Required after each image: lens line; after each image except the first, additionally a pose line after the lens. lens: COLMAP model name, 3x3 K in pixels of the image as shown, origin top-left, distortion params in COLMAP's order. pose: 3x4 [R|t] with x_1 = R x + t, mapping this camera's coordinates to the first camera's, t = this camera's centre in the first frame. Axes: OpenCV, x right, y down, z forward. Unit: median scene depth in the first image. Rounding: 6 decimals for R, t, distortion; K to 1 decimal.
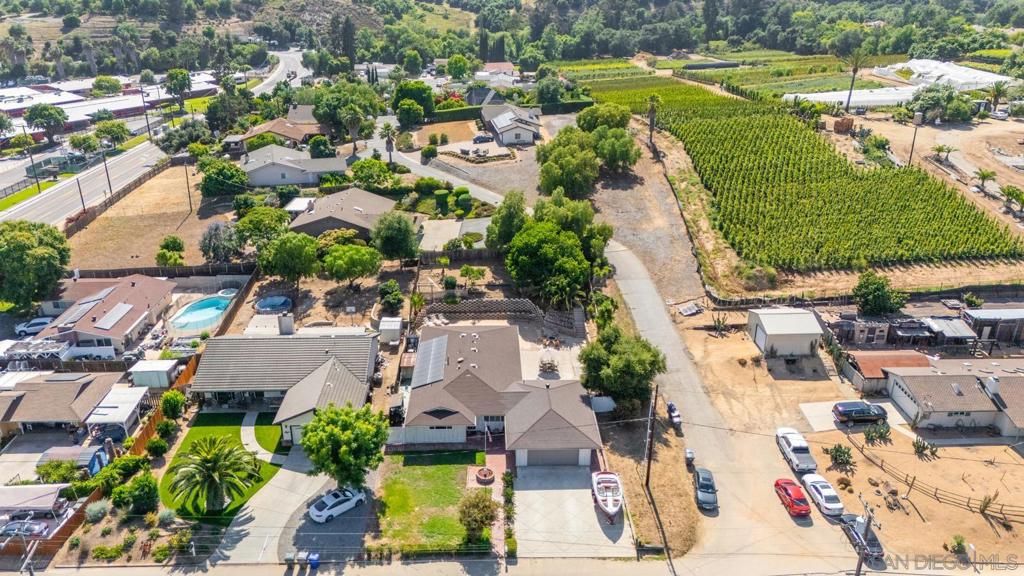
lens RADIAL K [[746.7, 0, 512.0], [0, 746.7, 288.0], [0, 0, 1]] dist [0.101993, -0.119852]
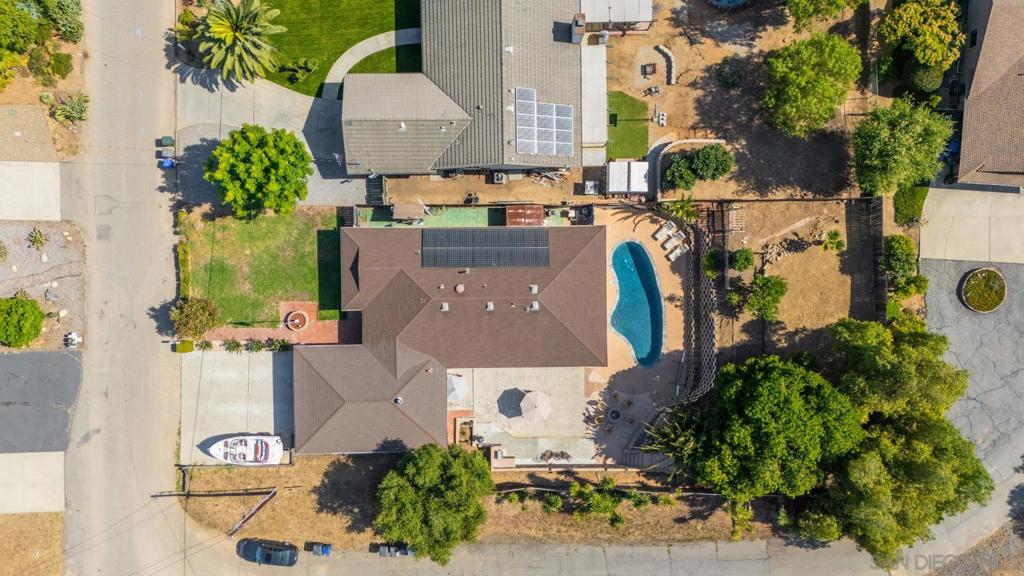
lens RADIAL K [[746.7, 0, 512.0], [0, 746.7, 288.0], [0, 0, 1]] dist [0.101993, -0.119852]
pose [[-0.023391, 0.999715, 0.004684, -0.068276], [-0.413518, -0.013940, 0.910389, -0.555800], [0.910195, 0.019358, 0.413726, 0.674383]]
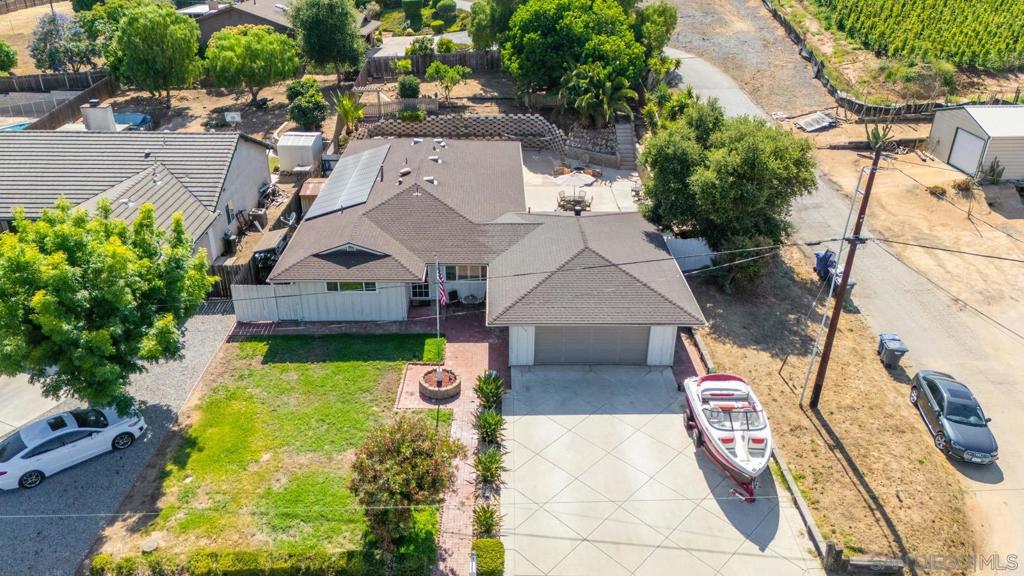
lens RADIAL K [[750.0, 0, 512.0], [0, 750.0, 288.0], [0, 0, 1]] dist [0.077183, -0.078970]
pose [[0.999907, 0.006183, -0.012158, 0.009646], [-0.005278, 0.997310, 0.073115, 0.126234], [0.012578, -0.073044, 0.997249, 0.441720]]
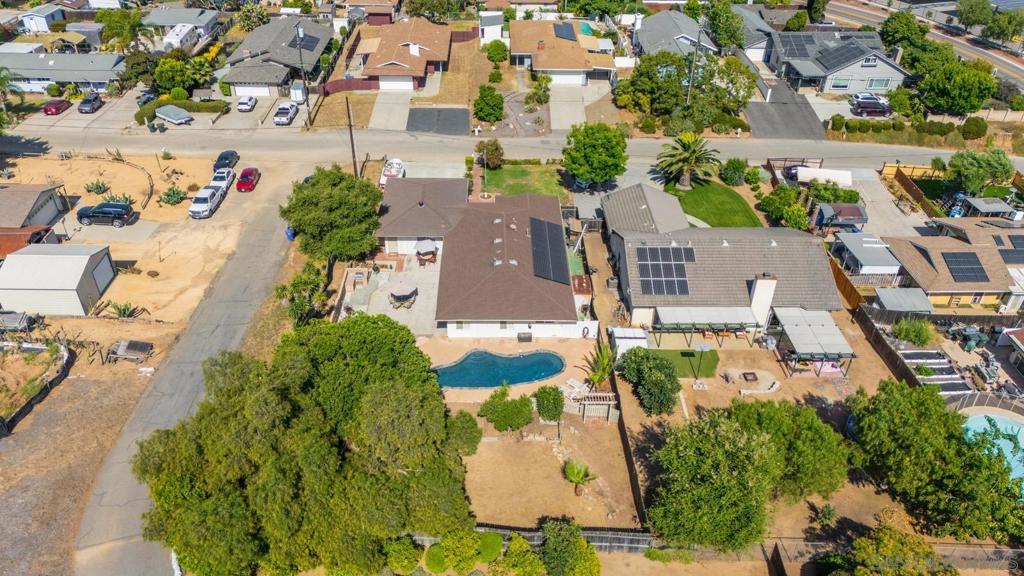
lens RADIAL K [[746.7, 0, 512.0], [0, 746.7, 288.0], [0, 0, 1]] dist [0.101993, -0.119852]
pose [[-0.999577, -0.029071, -0.000074, -0.064229], [-0.015620, 0.534931, 0.844751, -0.553507], [-0.024518, 0.844396, -0.535159, 1.398660]]
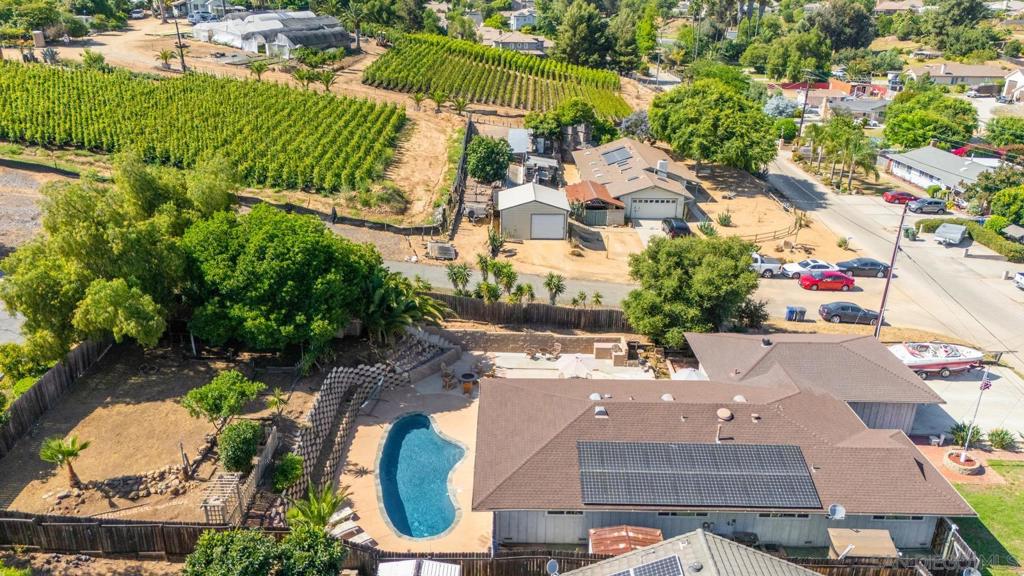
lens RADIAL K [[750.0, 0, 512.0], [0, 750.0, 288.0], [0, 0, 1]] dist [0.077183, -0.078970]
pose [[0.025294, -0.373553, 0.927264, -0.431312], [0.374824, 0.863437, 0.337615, -0.159345], [-0.926751, 0.339021, 0.161857, 0.932135]]
